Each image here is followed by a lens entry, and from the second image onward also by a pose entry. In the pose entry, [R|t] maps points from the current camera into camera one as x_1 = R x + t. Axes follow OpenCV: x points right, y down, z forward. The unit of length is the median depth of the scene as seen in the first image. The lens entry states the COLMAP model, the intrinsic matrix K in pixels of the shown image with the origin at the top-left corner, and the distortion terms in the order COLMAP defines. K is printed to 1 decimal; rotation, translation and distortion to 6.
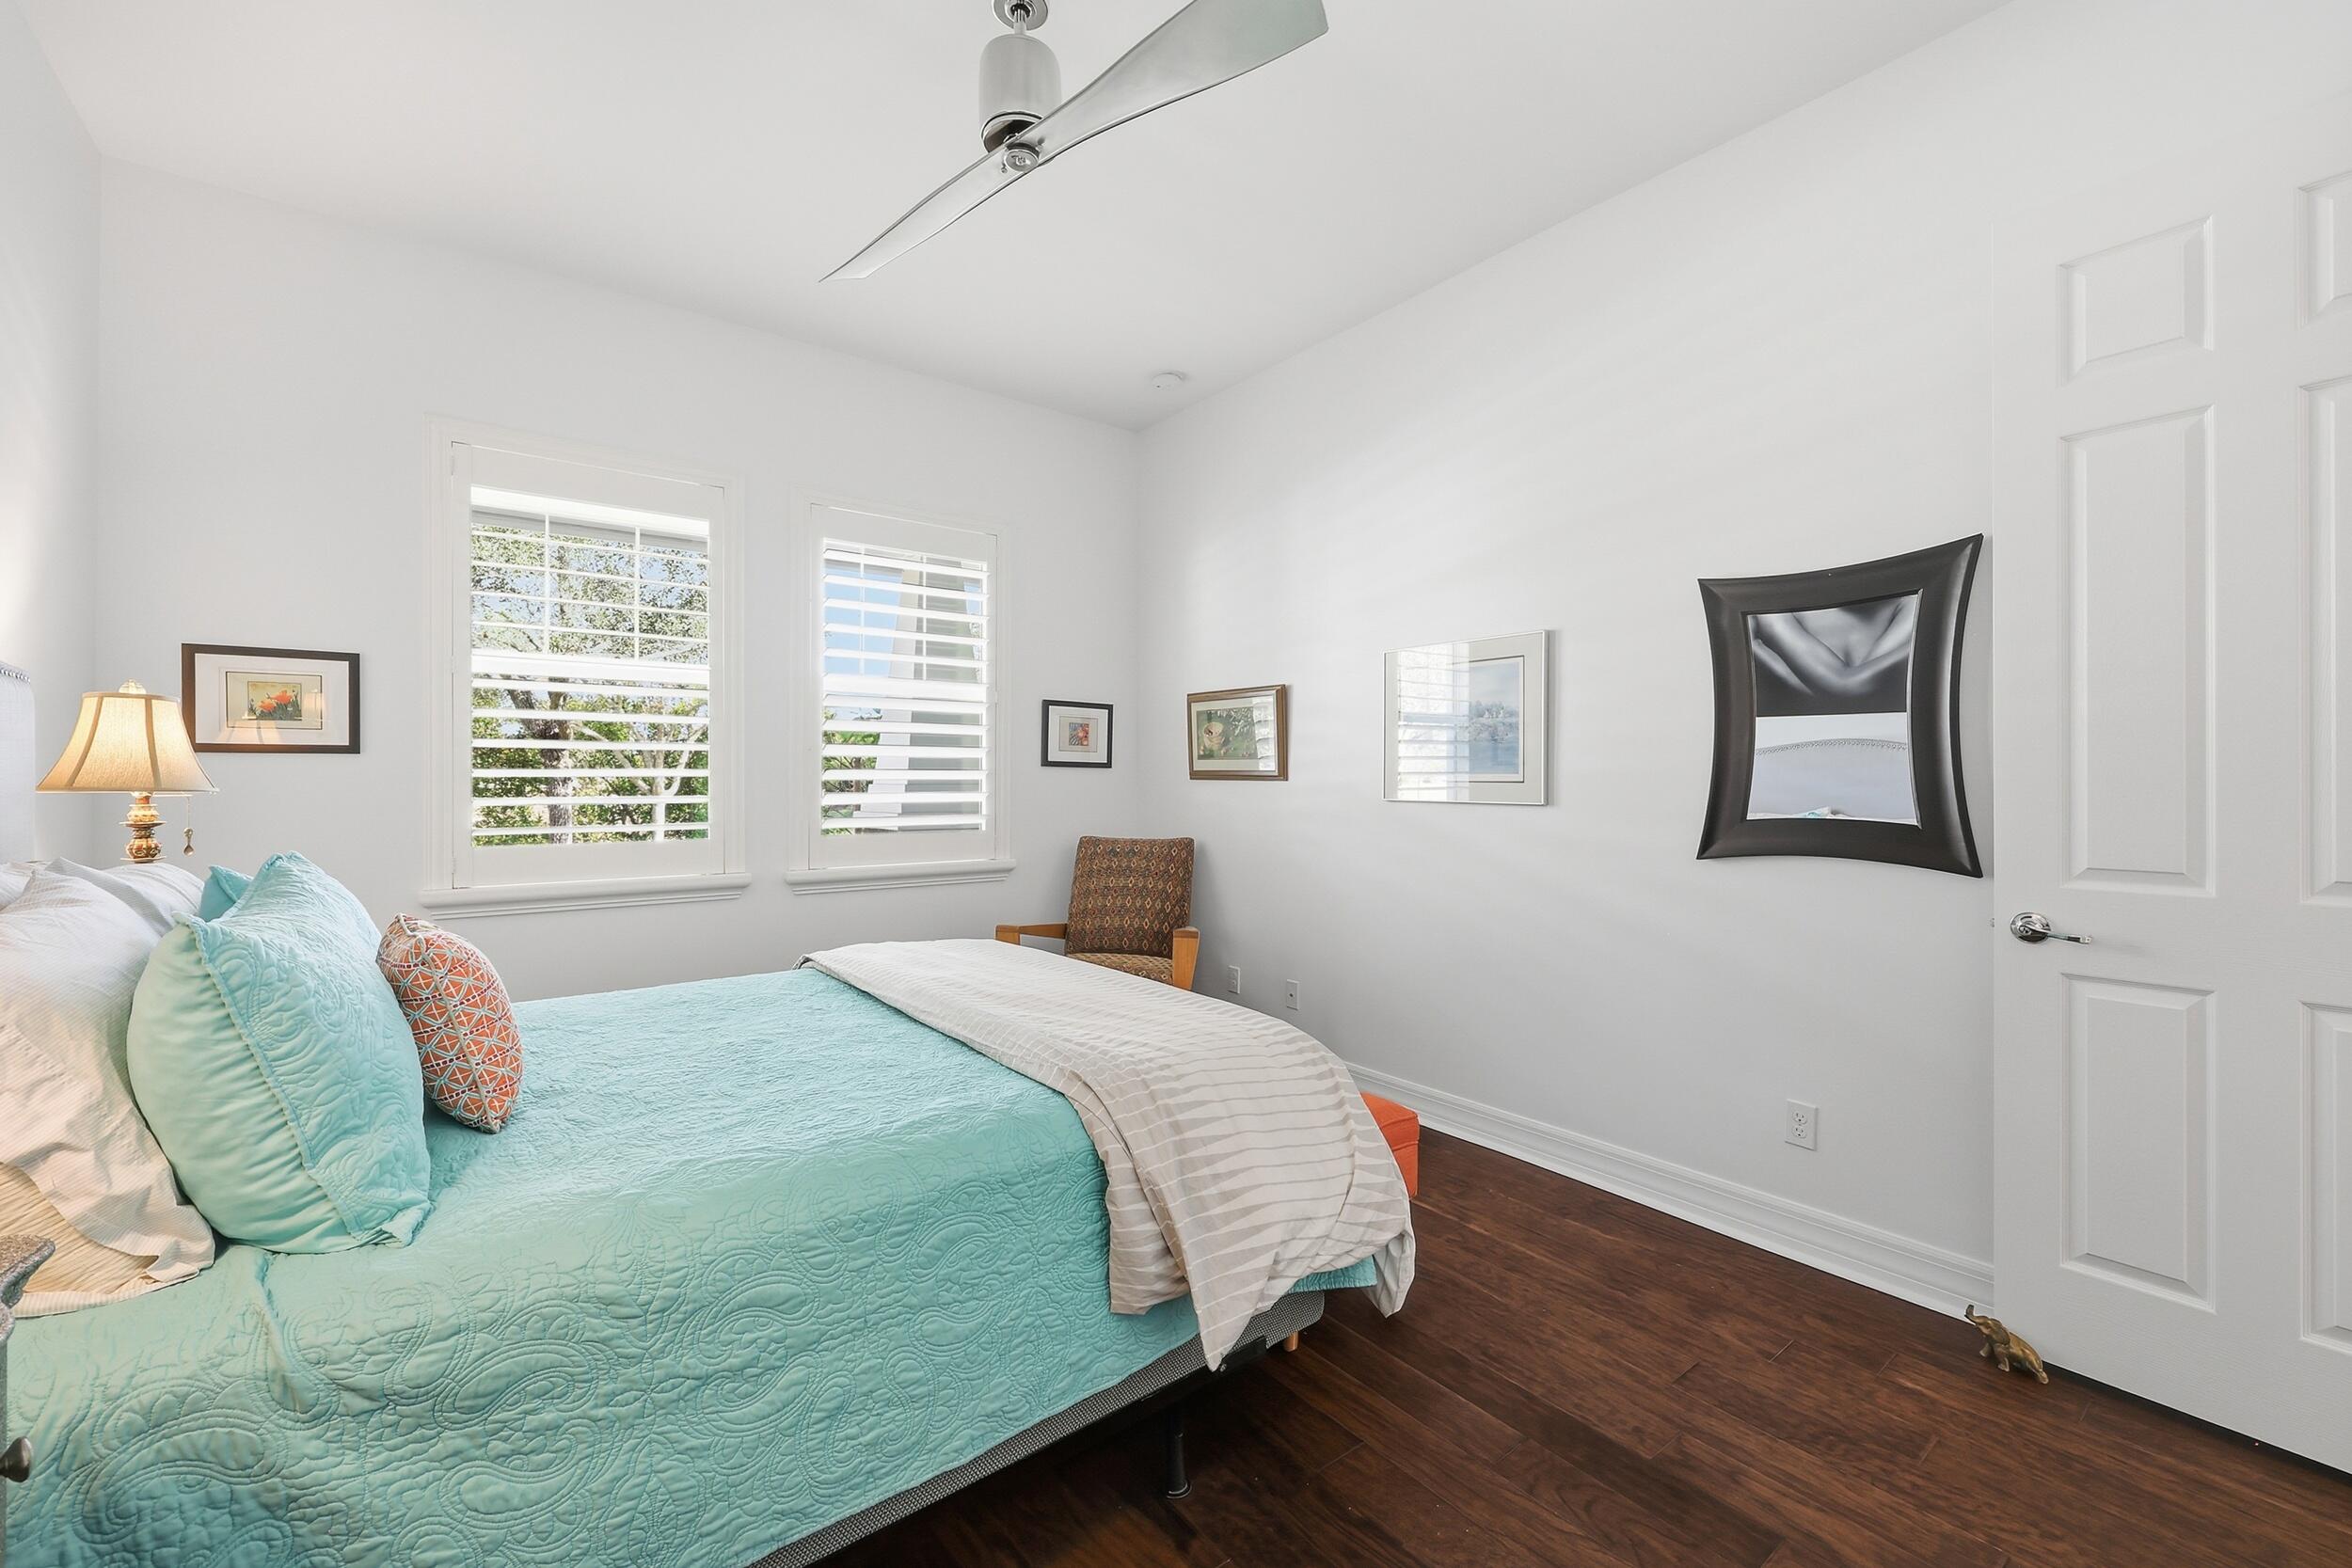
lens RADIAL K [[954.8, 0, 1167.8], [0, 954.8, 773.4], [0, 0, 1]] dist [0.001253, 0.000208]
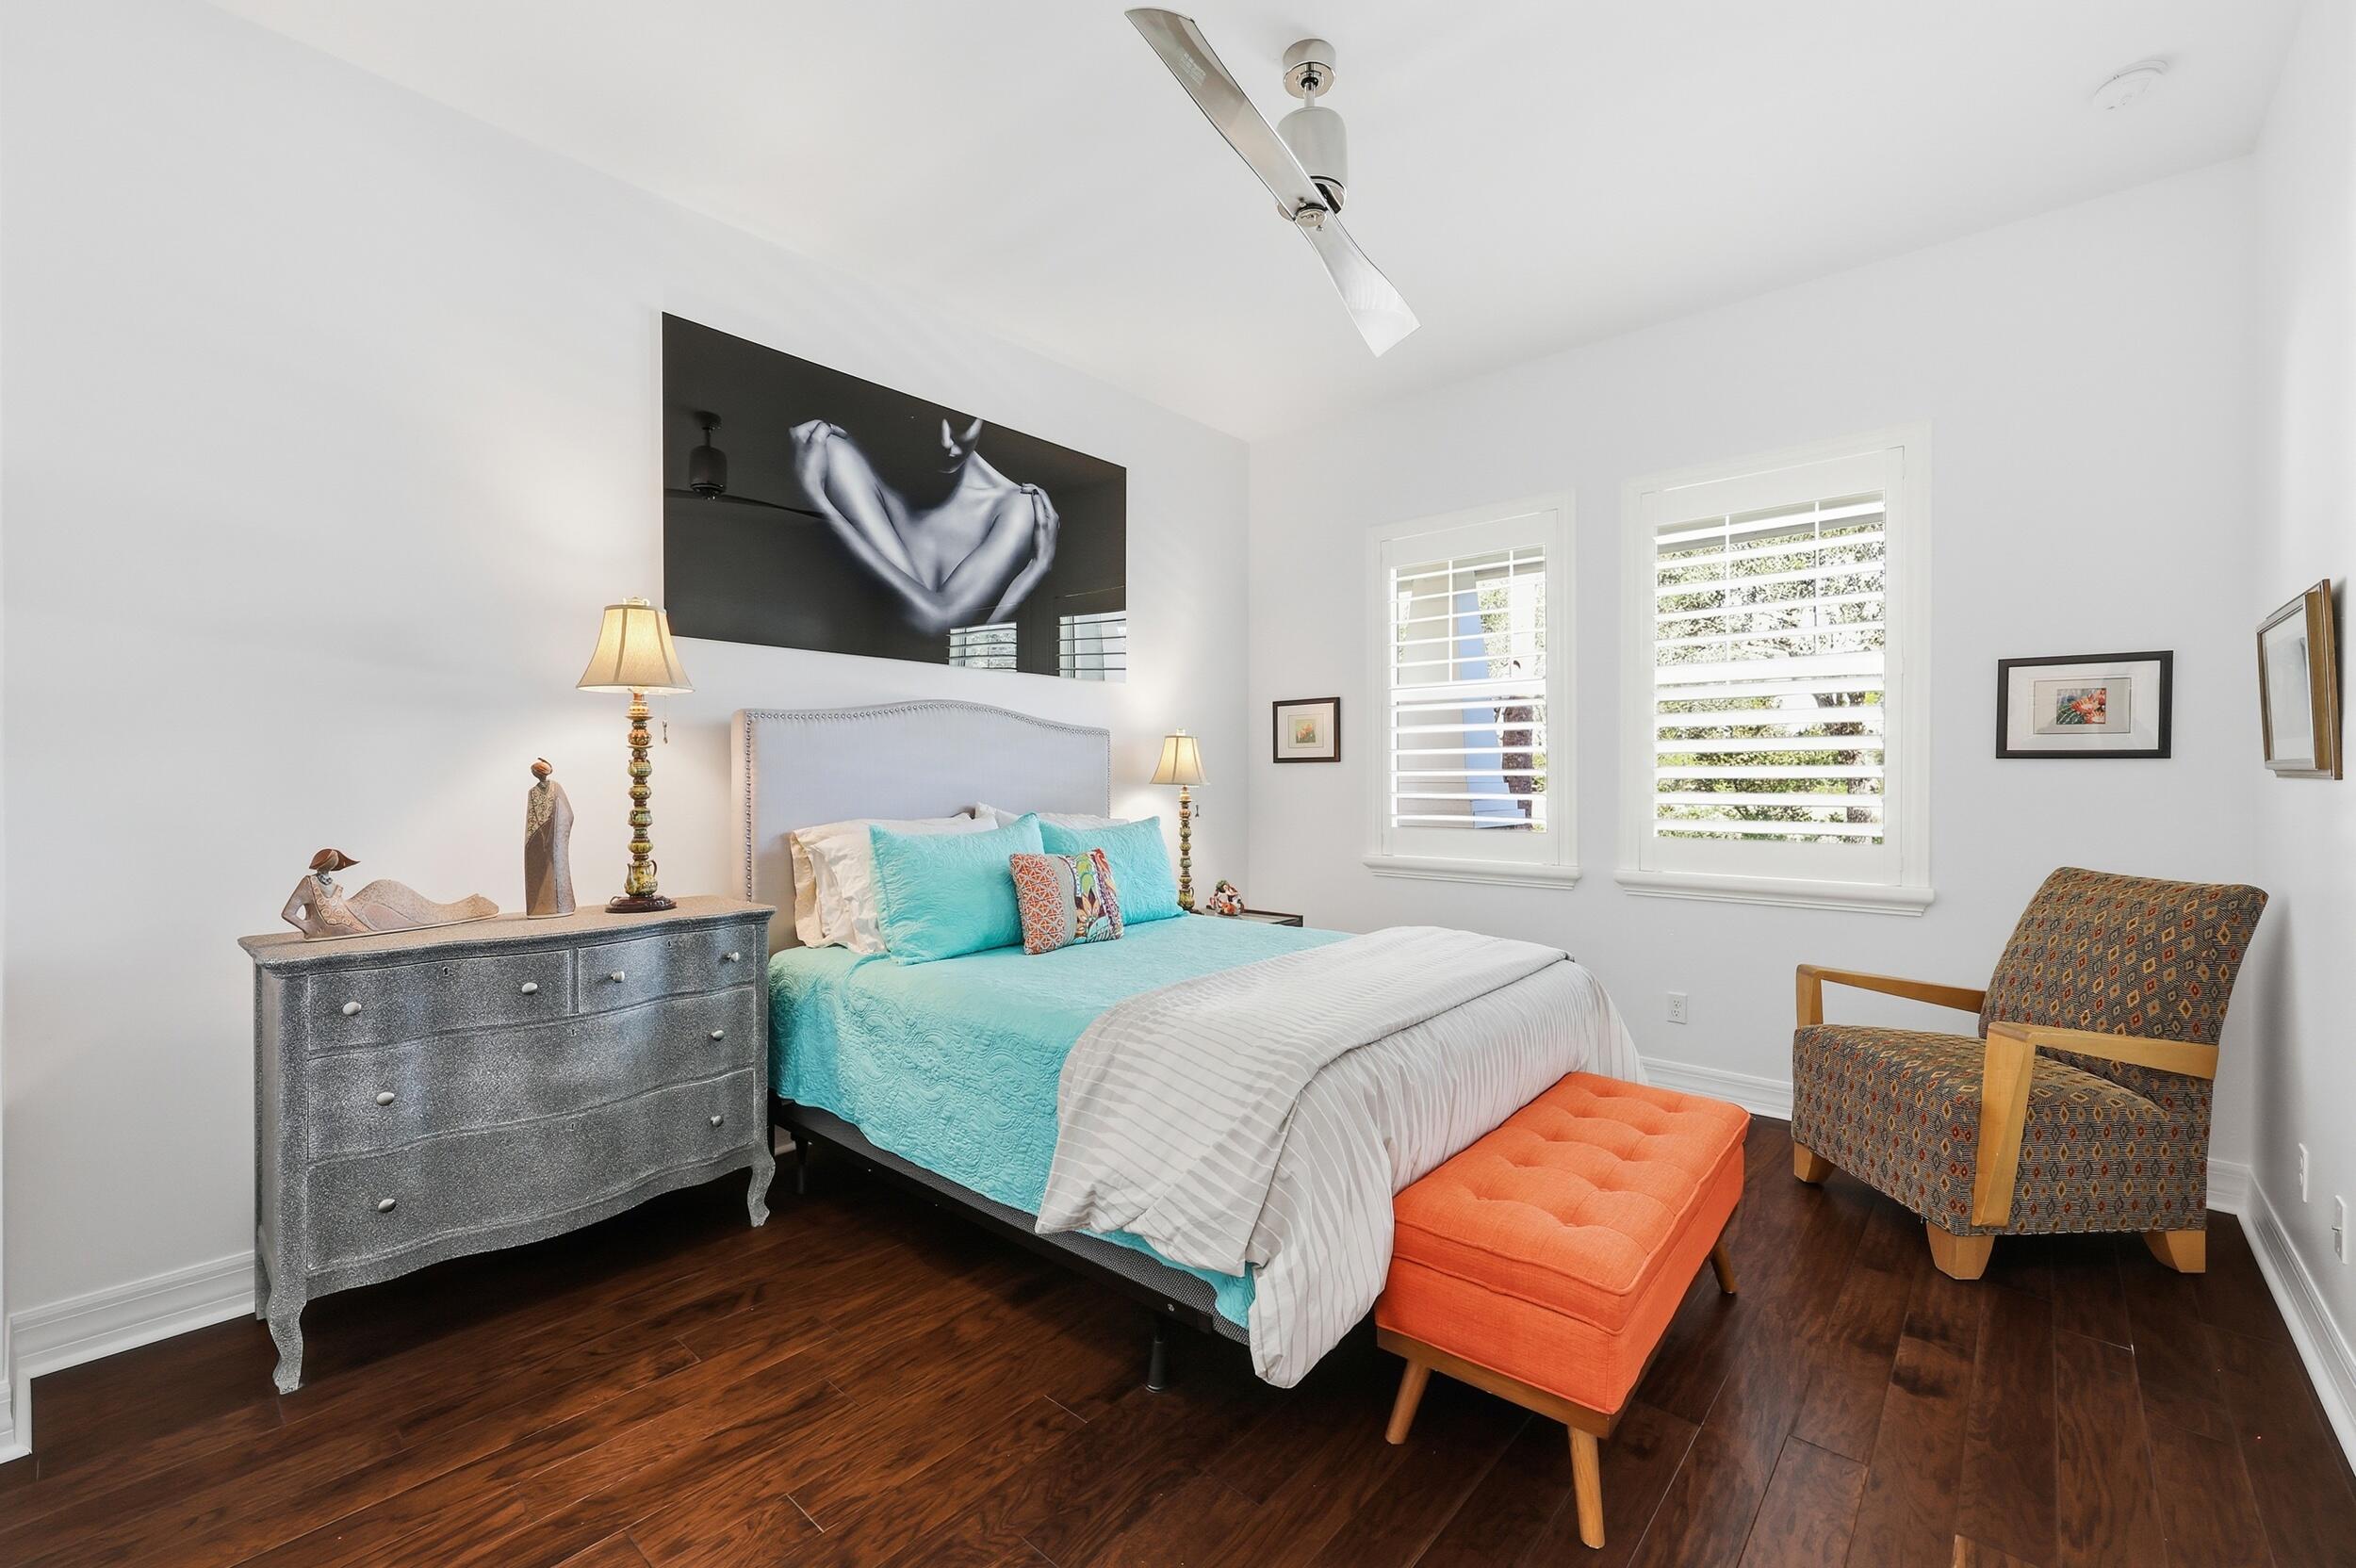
lens RADIAL K [[956.5, 0, 1173.7], [0, 956.5, 780.2], [0, 0, 1]] dist [0.001253, 0.000208]
pose [[0.199981, -0.000203, -0.979800, 0.629095], [0.004986, 0.999987, 0.000811, 0.007183], [0.979787, -0.005047, 0.199979, 0.433442]]
